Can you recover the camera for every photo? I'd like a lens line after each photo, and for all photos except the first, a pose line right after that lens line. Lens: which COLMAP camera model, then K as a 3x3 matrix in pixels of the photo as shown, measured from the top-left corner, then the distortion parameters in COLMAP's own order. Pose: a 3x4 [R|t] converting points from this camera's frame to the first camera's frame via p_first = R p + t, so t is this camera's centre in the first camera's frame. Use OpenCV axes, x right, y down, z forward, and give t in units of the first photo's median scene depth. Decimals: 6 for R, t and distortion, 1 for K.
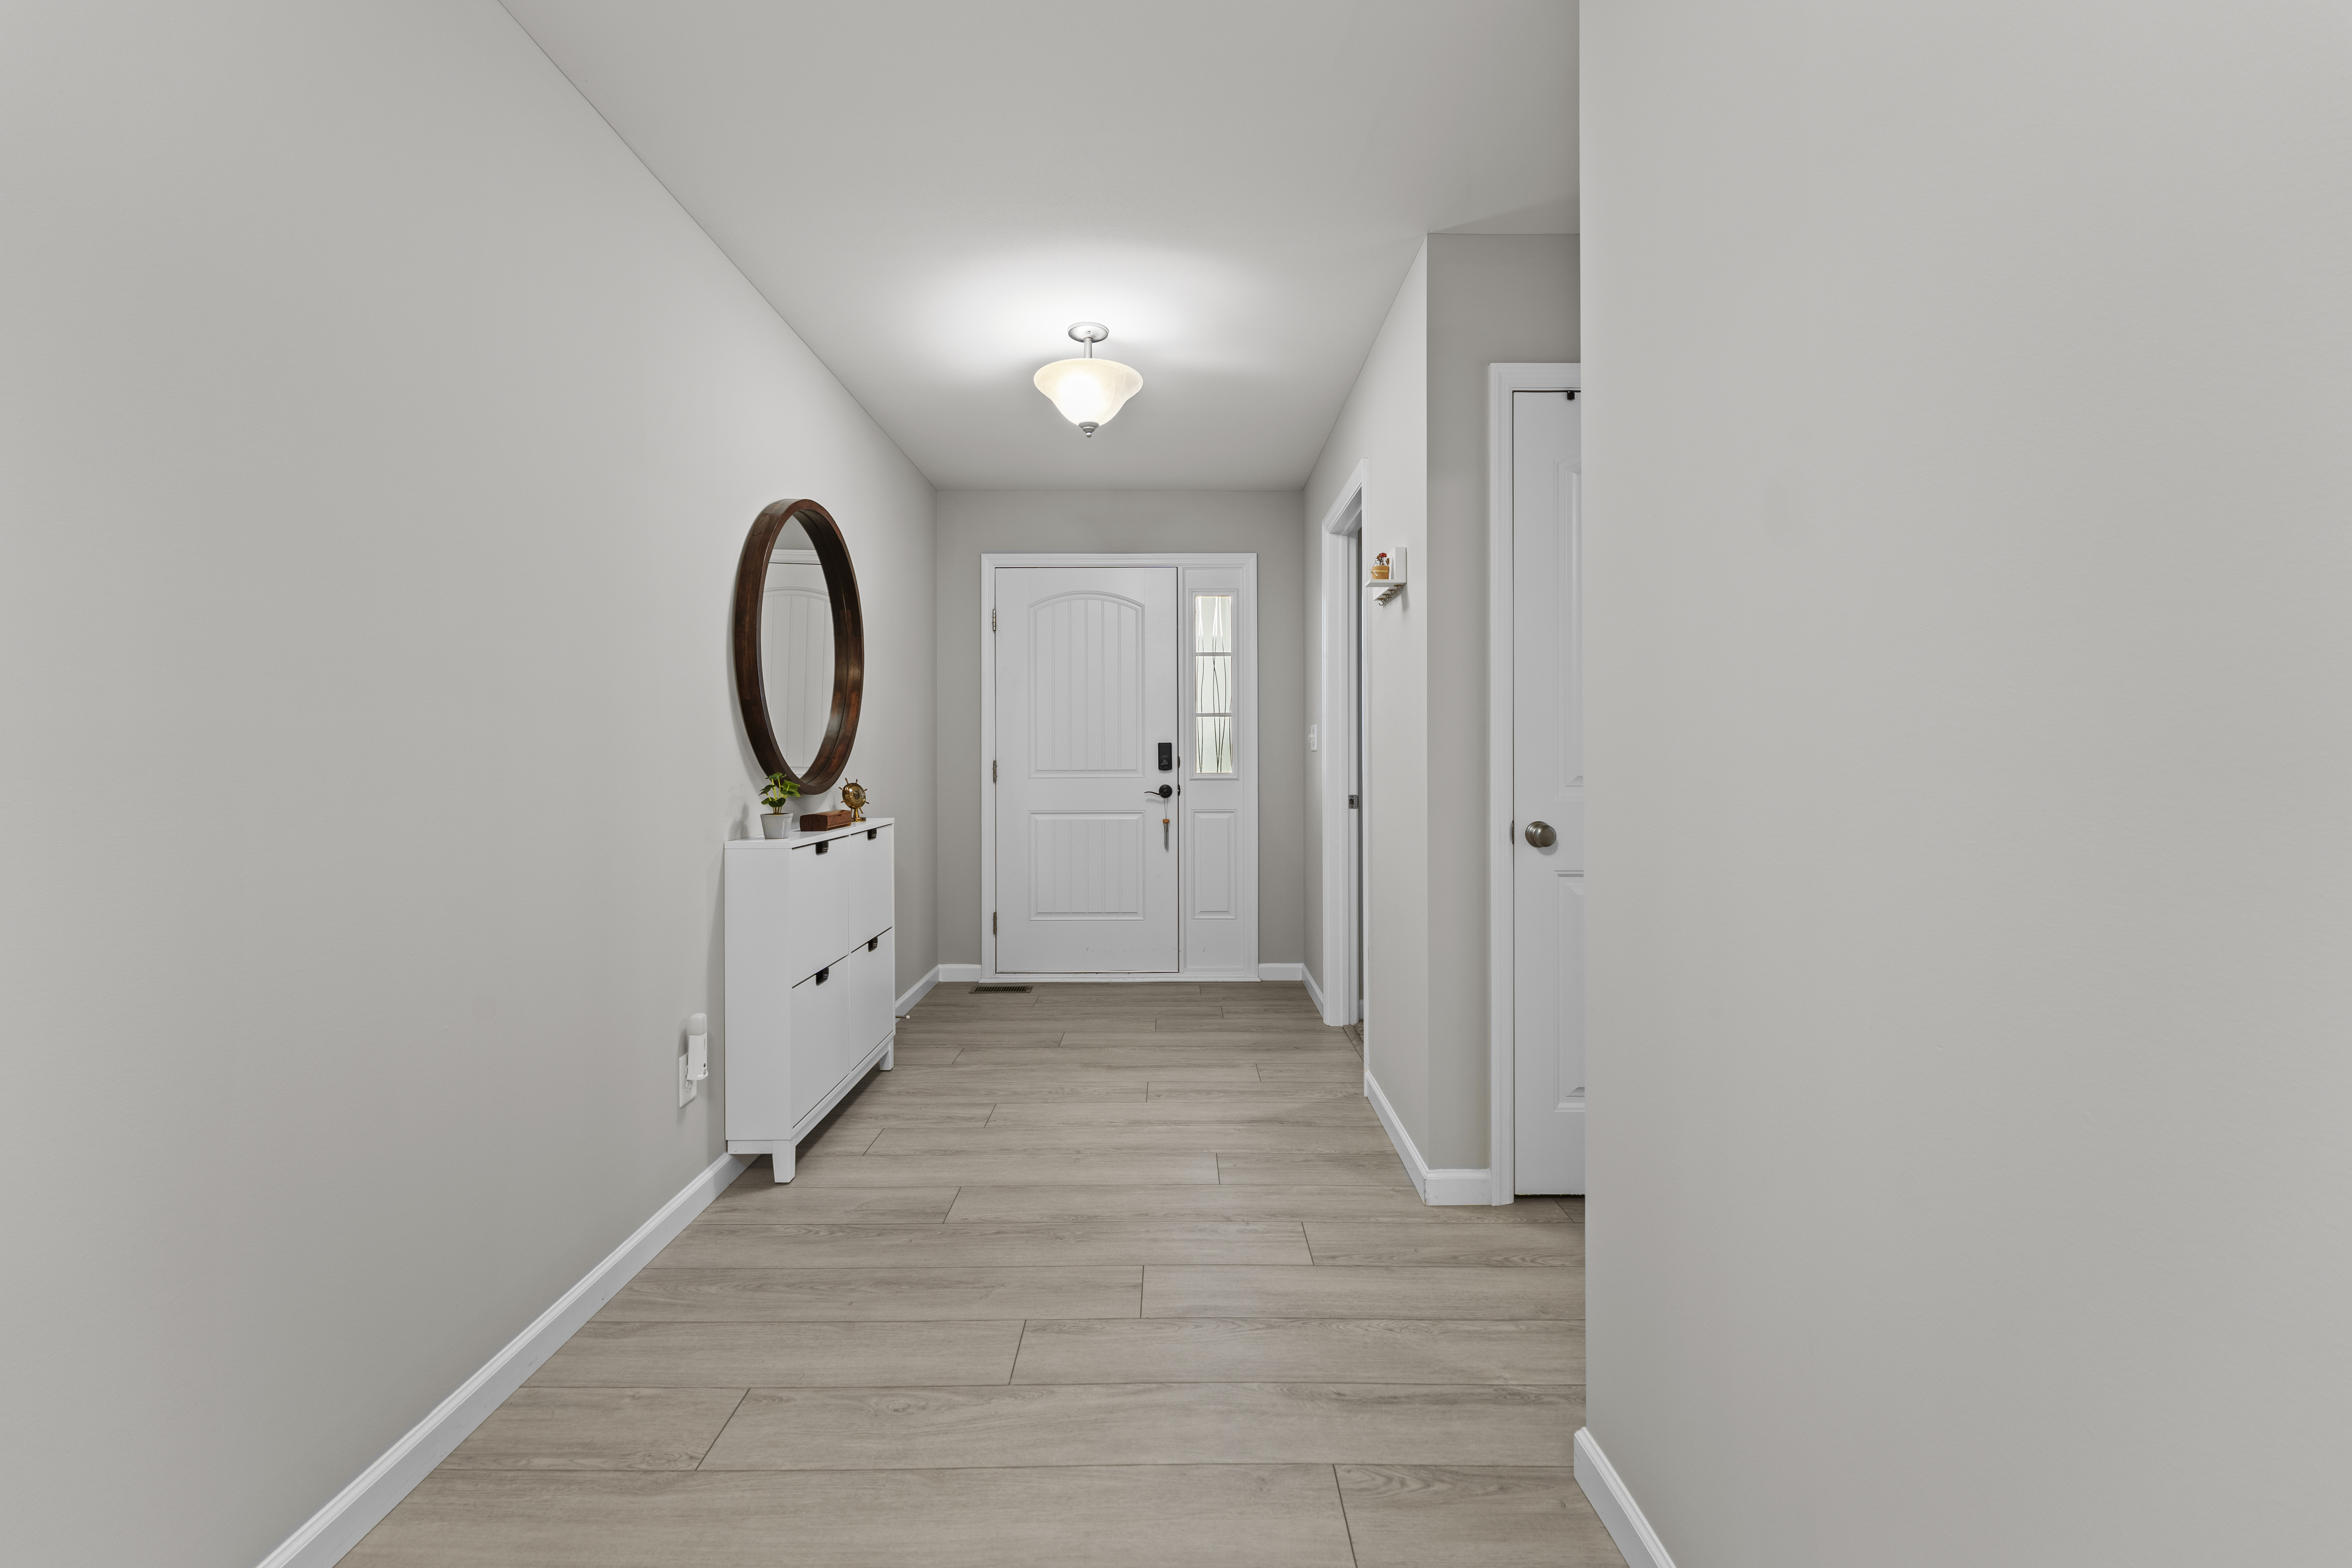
lens RADIAL K [[957.5, 0, 1169.9], [0, 957.5, 765.5], [0, 0, 1]] dist [-0.000895, -0.000340]
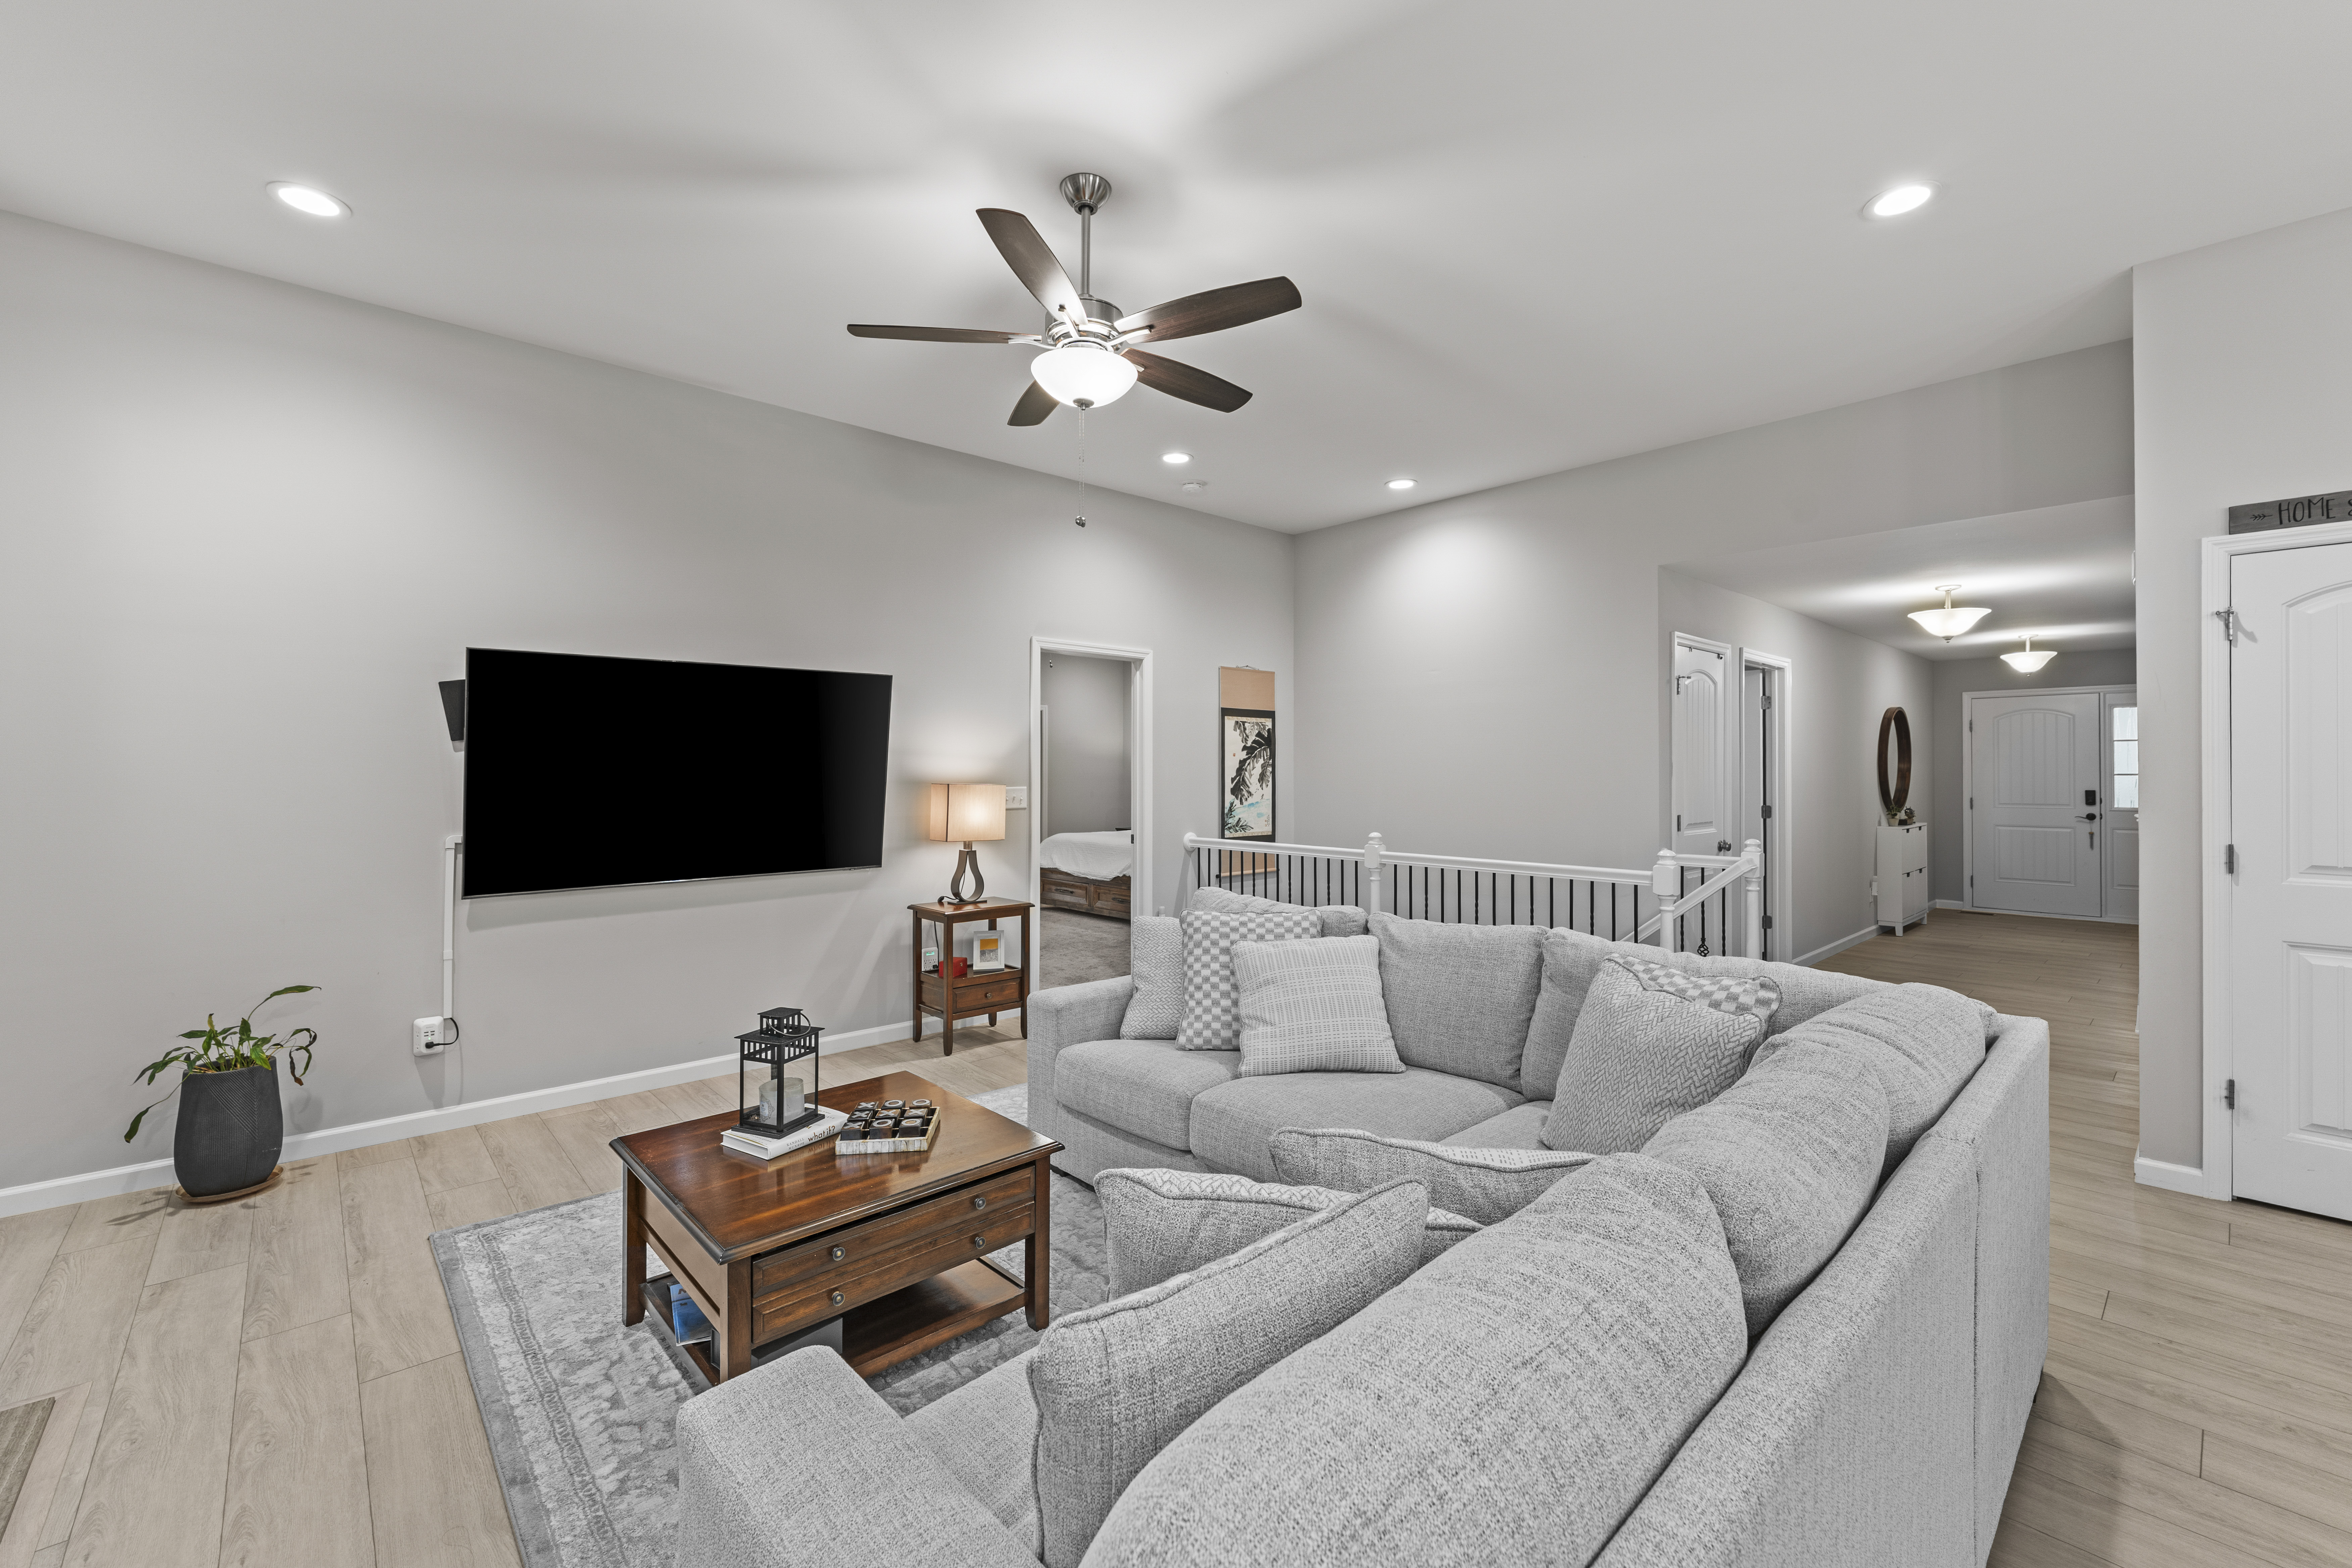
lens RADIAL K [[957.5, 0, 1198.7], [0, 957.5, 765.8], [0, 0, 1]] dist [-0.000895, -0.000340]
pose [[0.678294, -0.003908, -0.734781, 0.234443], [-0.007520, 0.999897, -0.012260, -0.045197], [0.734753, 0.013841, 0.678194, -1.909178]]
